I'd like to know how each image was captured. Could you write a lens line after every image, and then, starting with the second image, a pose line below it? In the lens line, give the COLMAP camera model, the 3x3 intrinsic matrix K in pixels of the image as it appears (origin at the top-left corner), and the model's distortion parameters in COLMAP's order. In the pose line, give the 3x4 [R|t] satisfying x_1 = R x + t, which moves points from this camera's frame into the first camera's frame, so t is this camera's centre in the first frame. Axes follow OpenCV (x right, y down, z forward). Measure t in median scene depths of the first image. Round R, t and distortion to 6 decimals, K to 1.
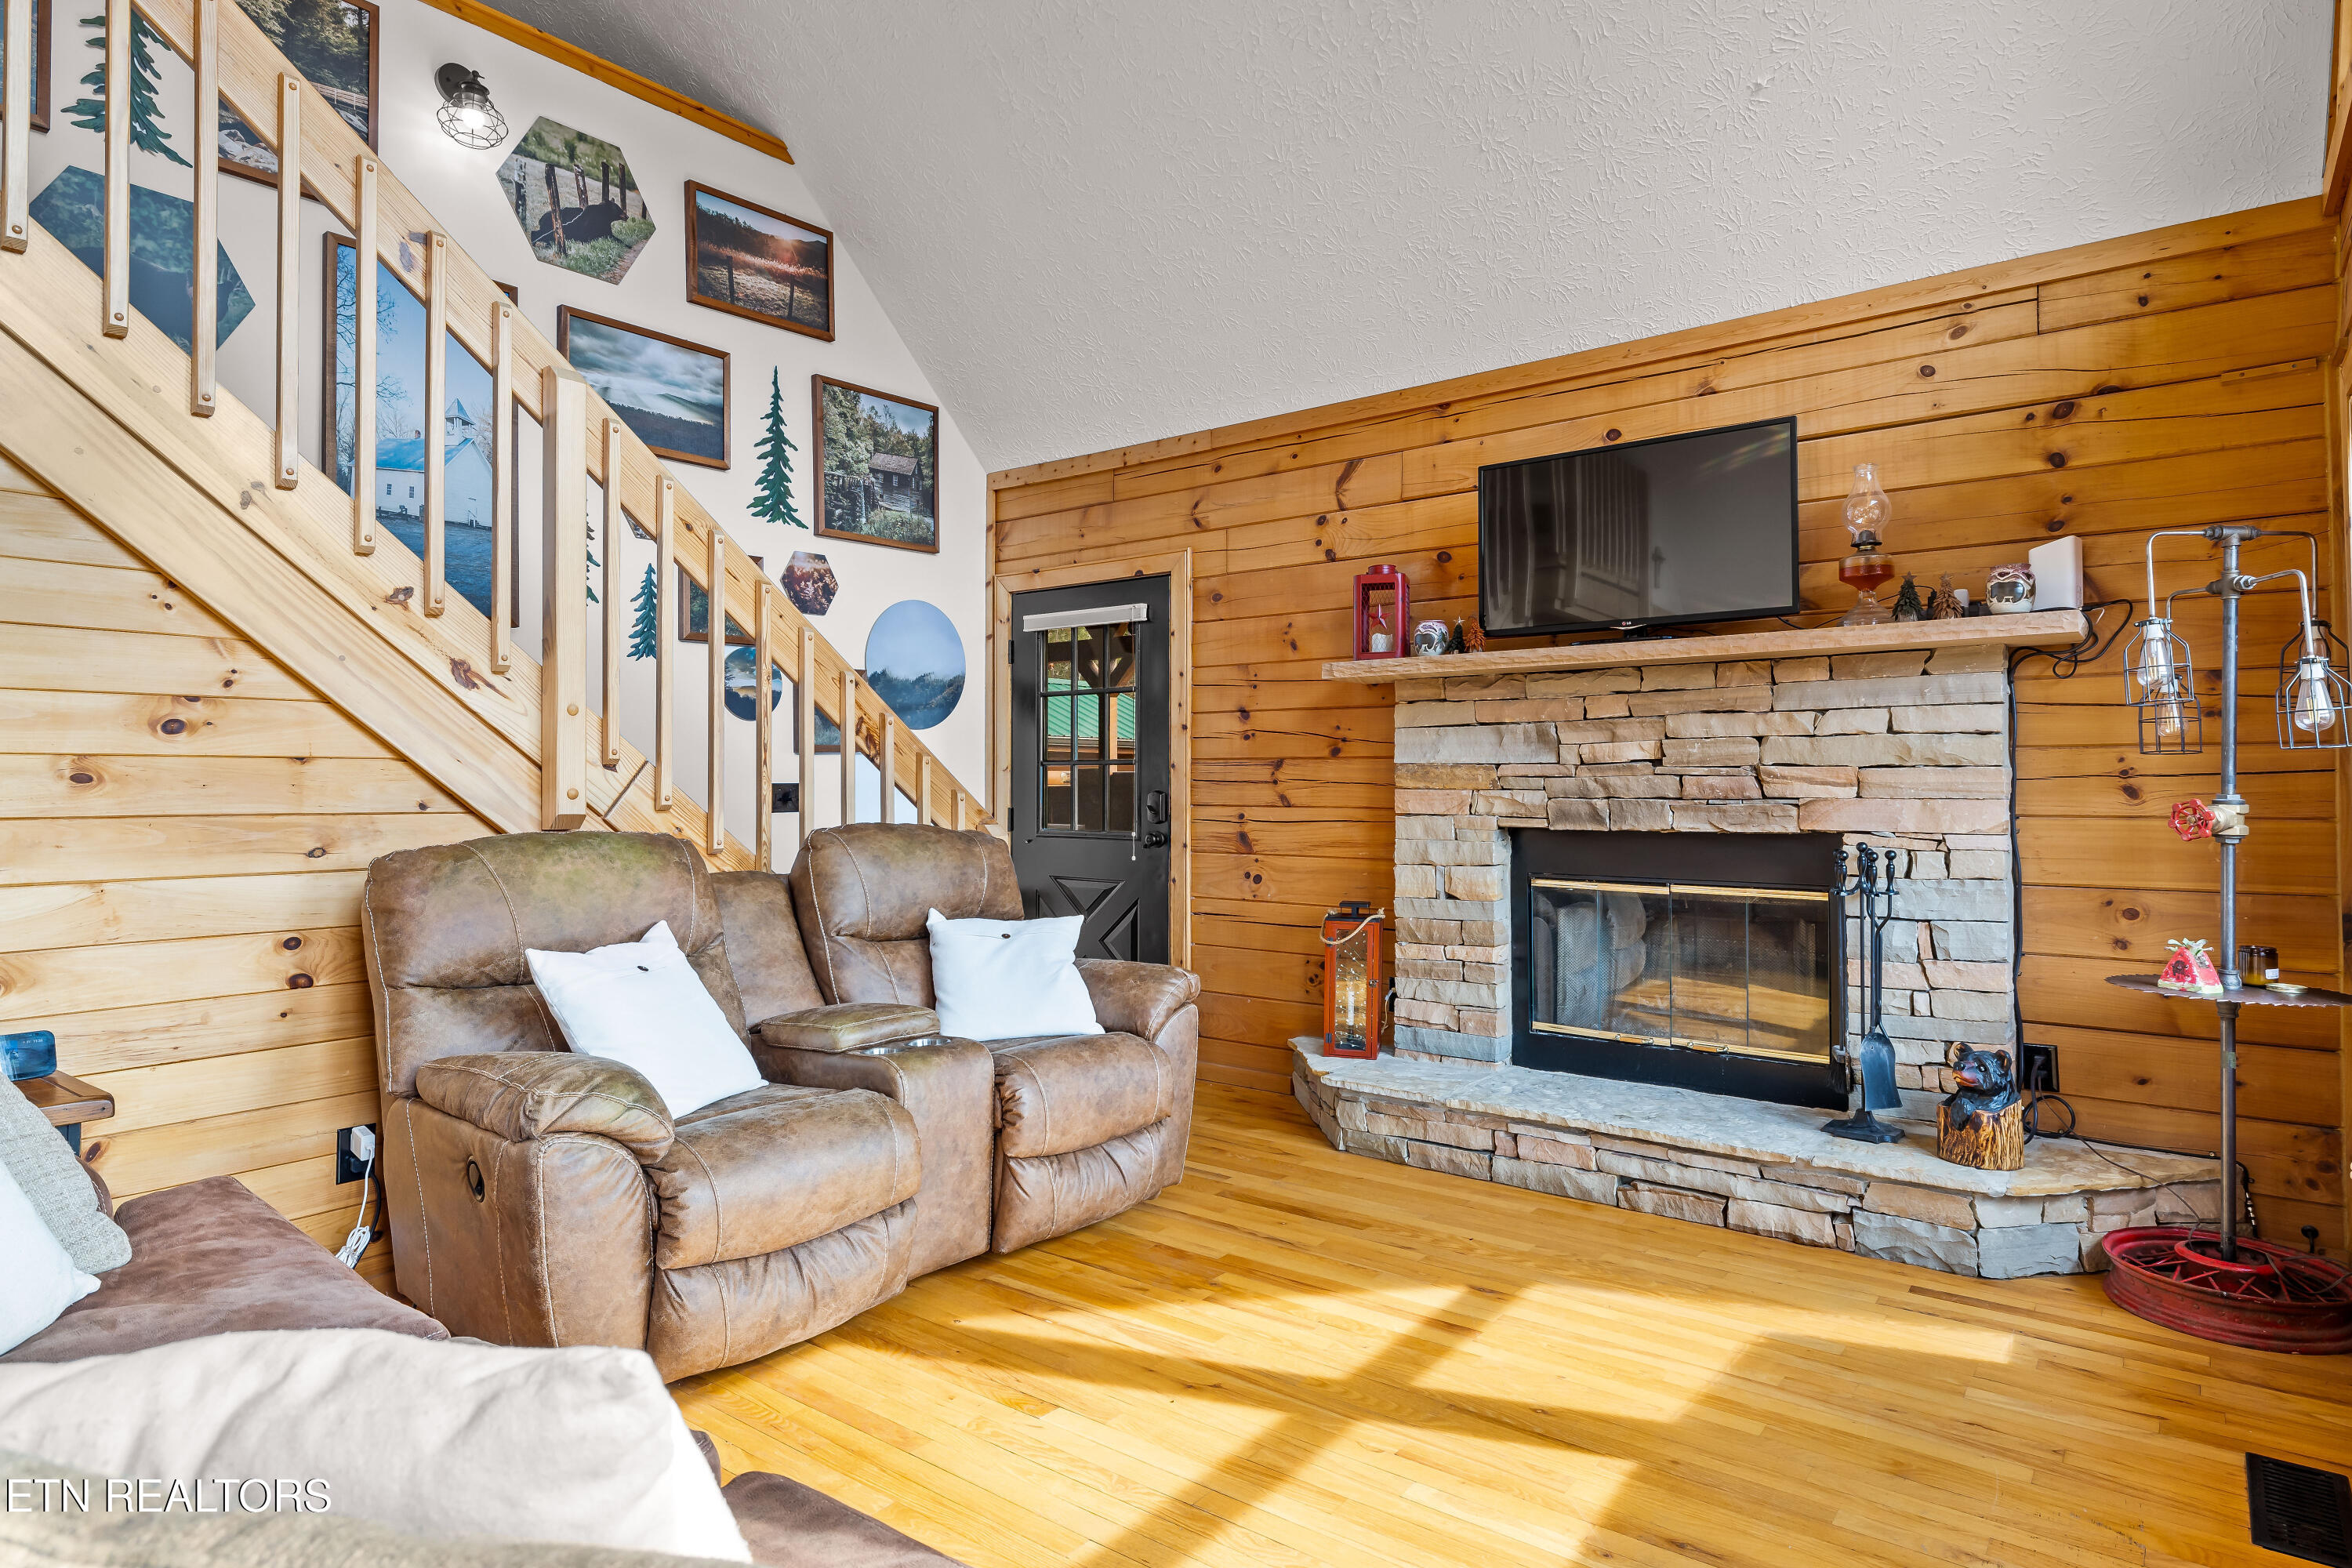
lens RADIAL K [[1262.0, 0, 1114.1], [0, 1262.0, 766.3], [0, 0, 1]] dist [-0.002341, -0.000418]
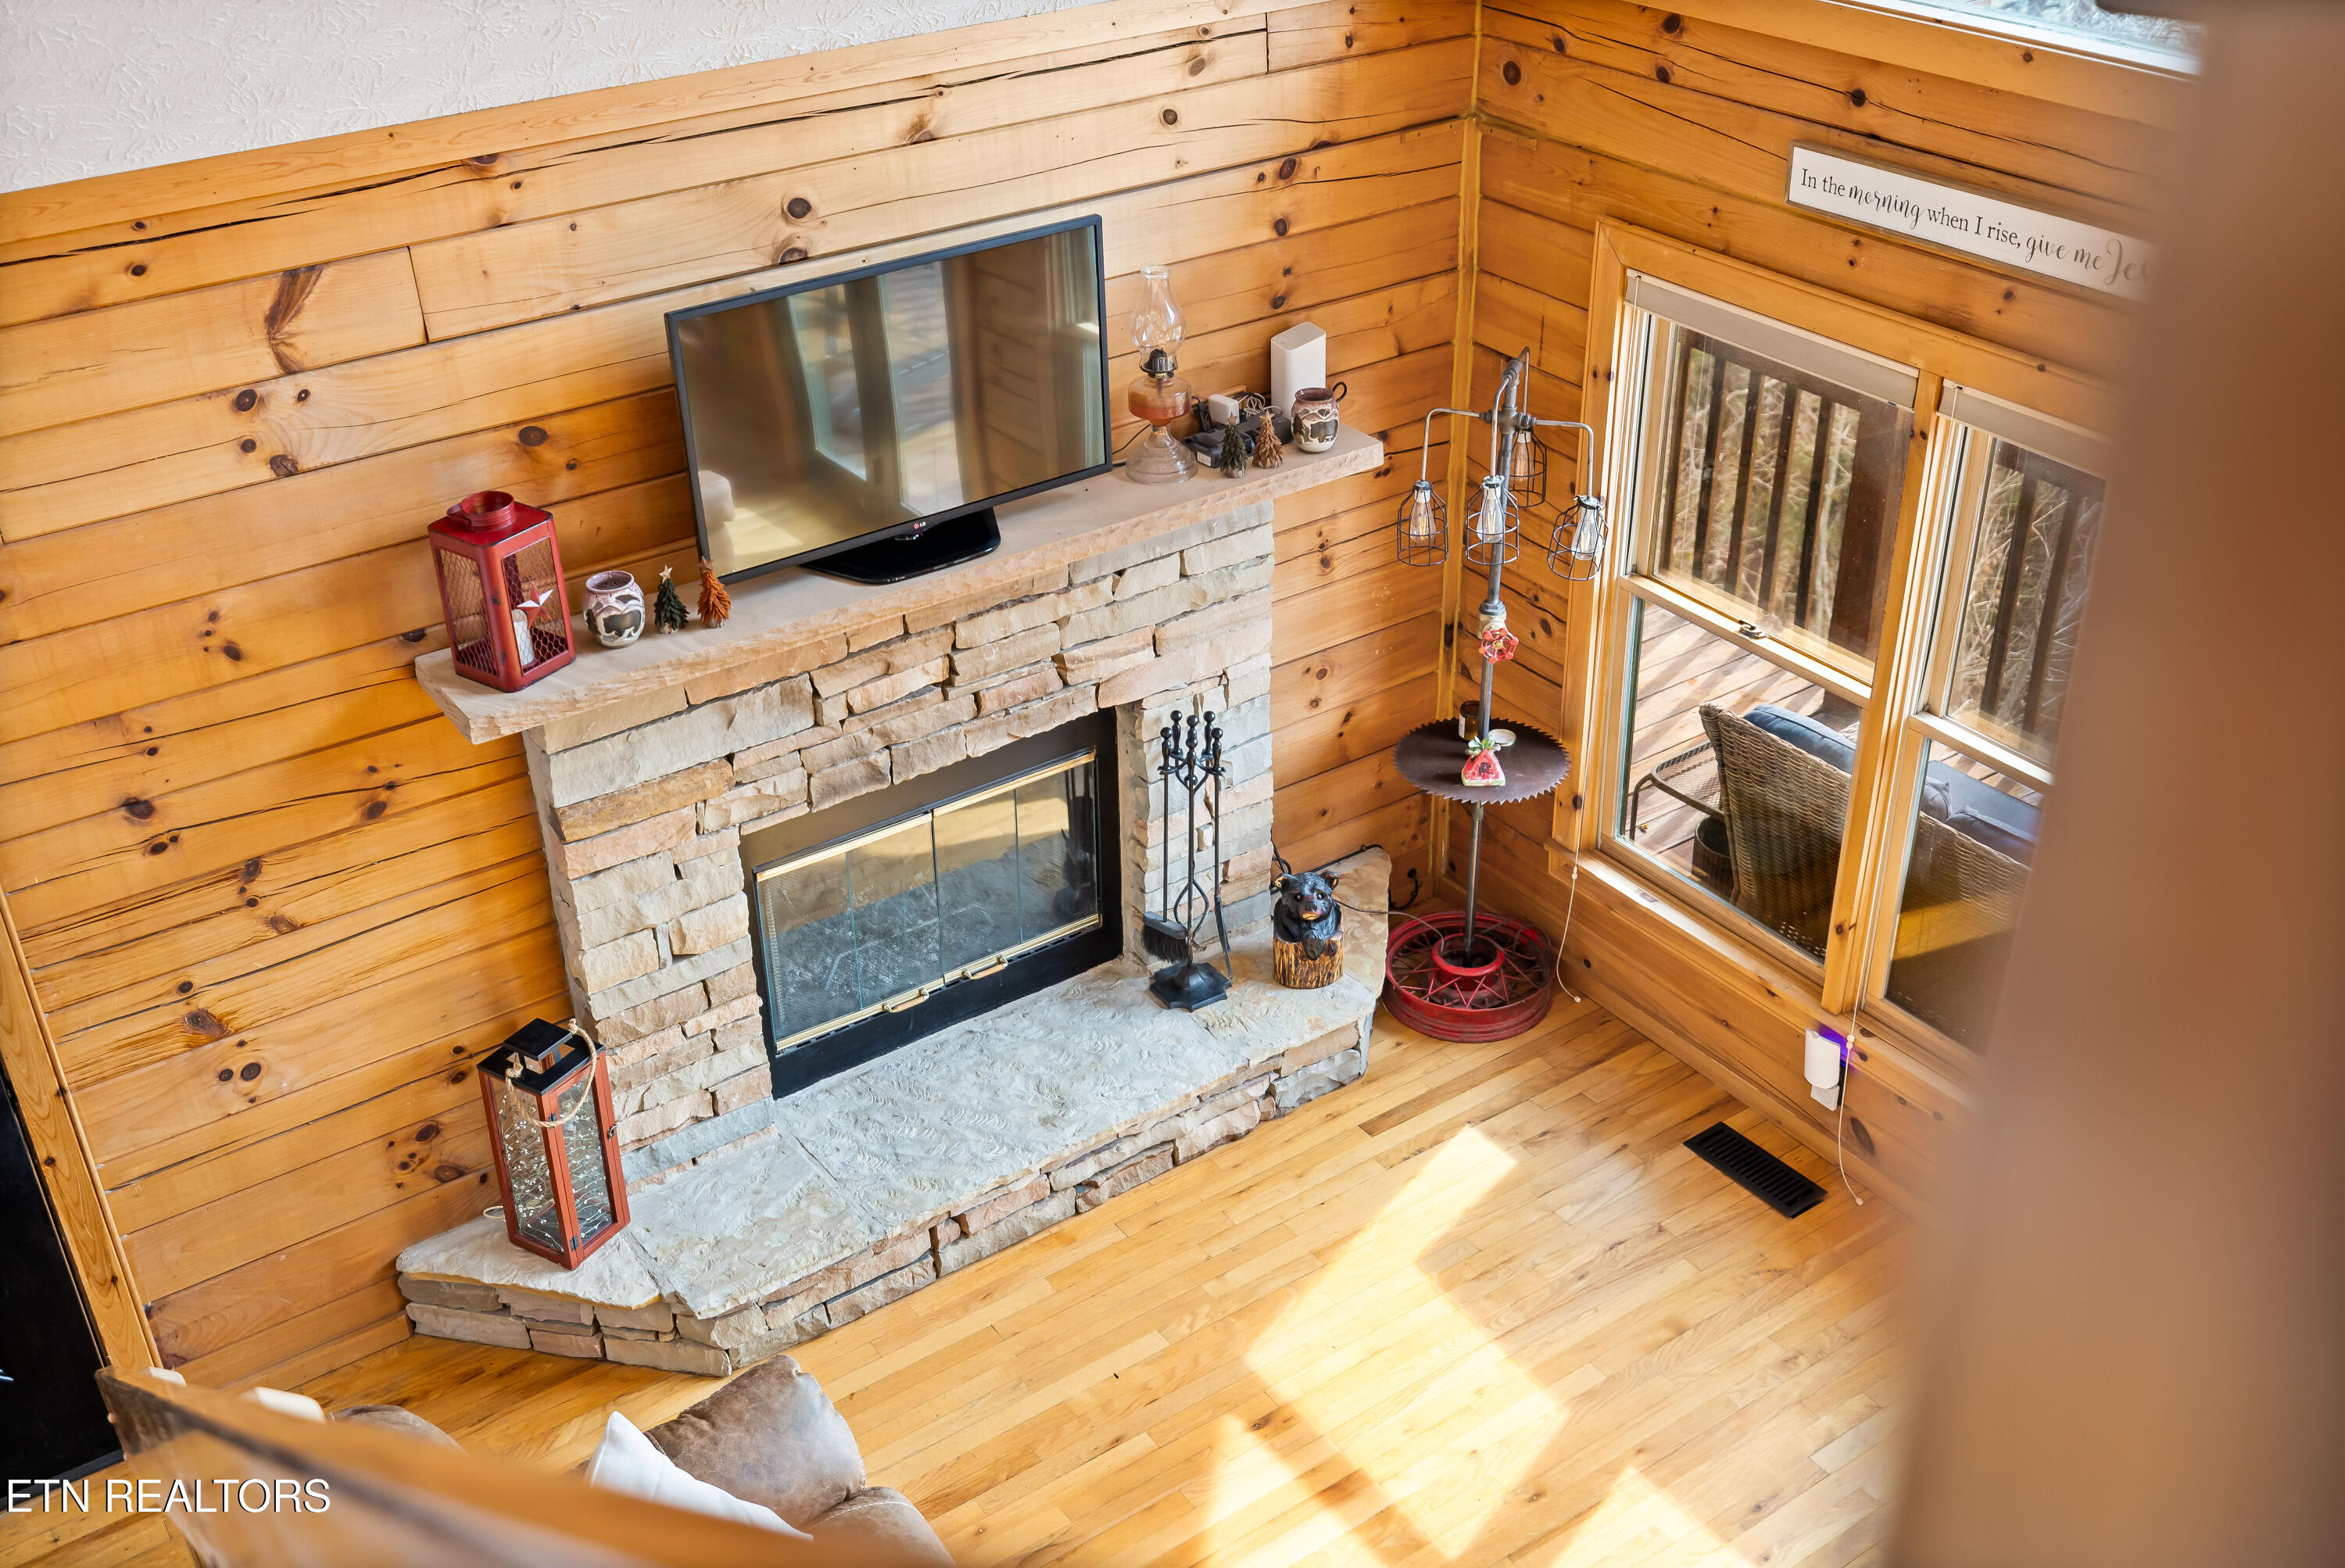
lens RADIAL K [[2348.2, 0, 1083.4], [0, 2348.2, 860.1], [0, 0, 1]] dist [-0.017931, 0.000000]
pose [[0.282967, -0.532405, 0.797794, -0.633967], [0.033971, 0.836830, 0.546407, -0.616793], [-0.958528, -0.127514, 0.254881, 0.549926]]
